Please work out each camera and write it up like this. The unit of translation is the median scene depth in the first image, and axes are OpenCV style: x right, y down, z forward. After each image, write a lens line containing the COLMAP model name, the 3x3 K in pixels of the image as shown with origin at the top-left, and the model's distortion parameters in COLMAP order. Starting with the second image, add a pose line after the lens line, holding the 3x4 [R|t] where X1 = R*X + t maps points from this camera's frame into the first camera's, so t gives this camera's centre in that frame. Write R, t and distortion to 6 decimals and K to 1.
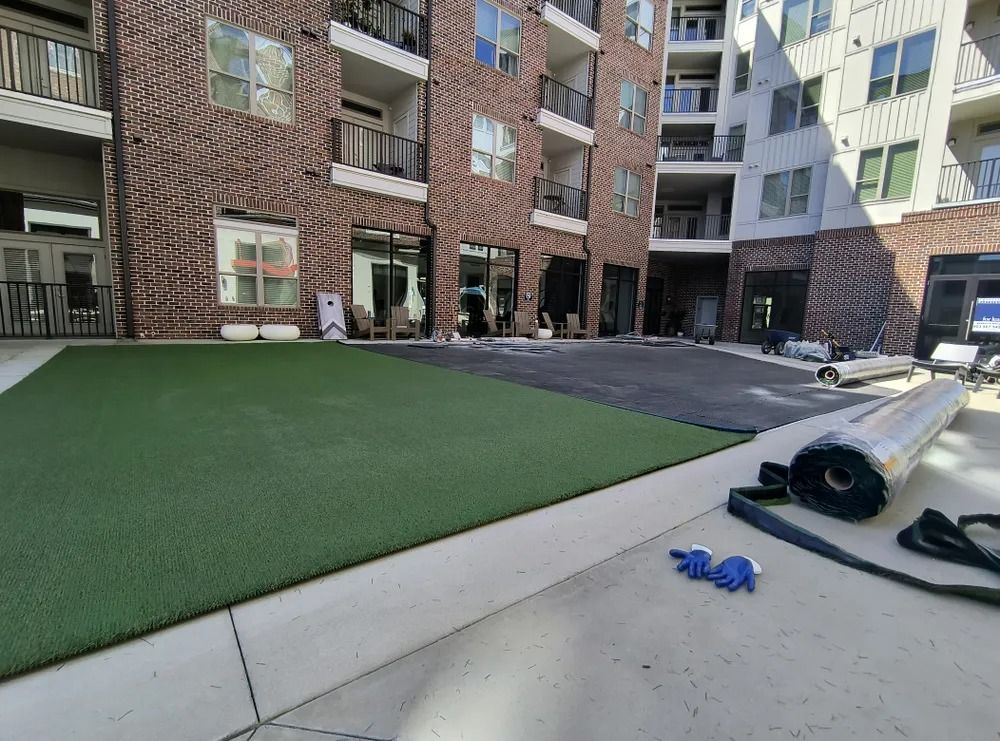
lens RADIAL K [[453.8, 0, 503.7], [0, 453.8, 371.5], [0, 0, 1]] dist [-0.005488, -0.000477]
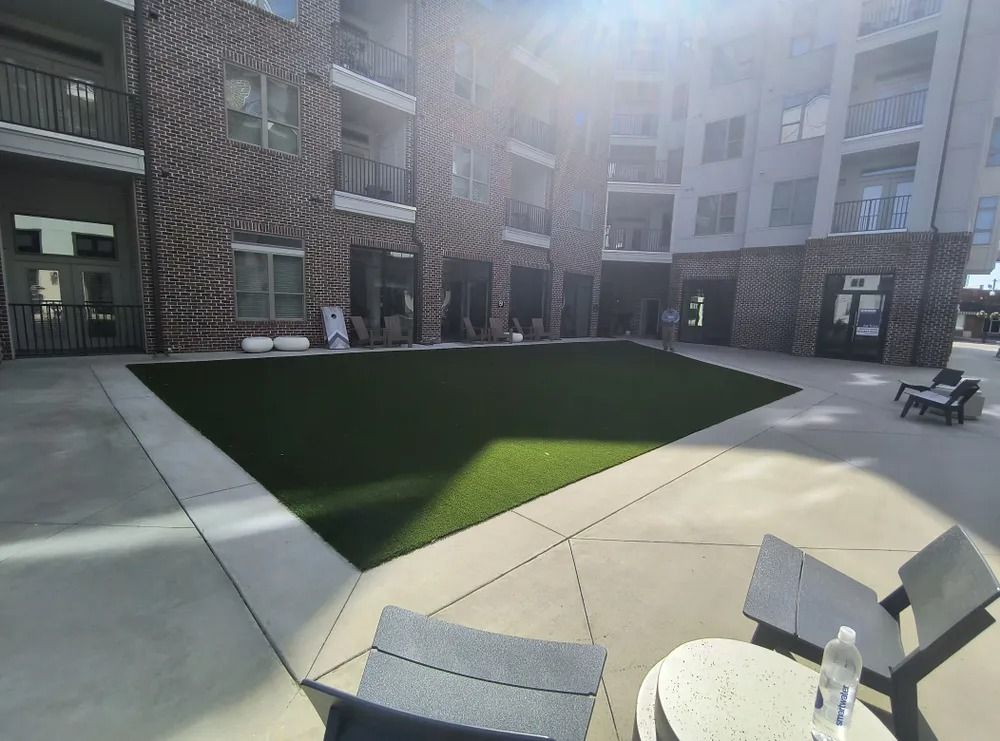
lens RADIAL K [[453.8, 0, 496.0], [0, 453.8, 371.1], [0, 0, 1]] dist [-0.005488, -0.000477]
pose [[0.993959, -0.022074, 0.107505, -0.102714], [0.020190, 0.999623, 0.018585, -0.025899], [-0.107875, -0.016302, 0.994031, -0.145693]]
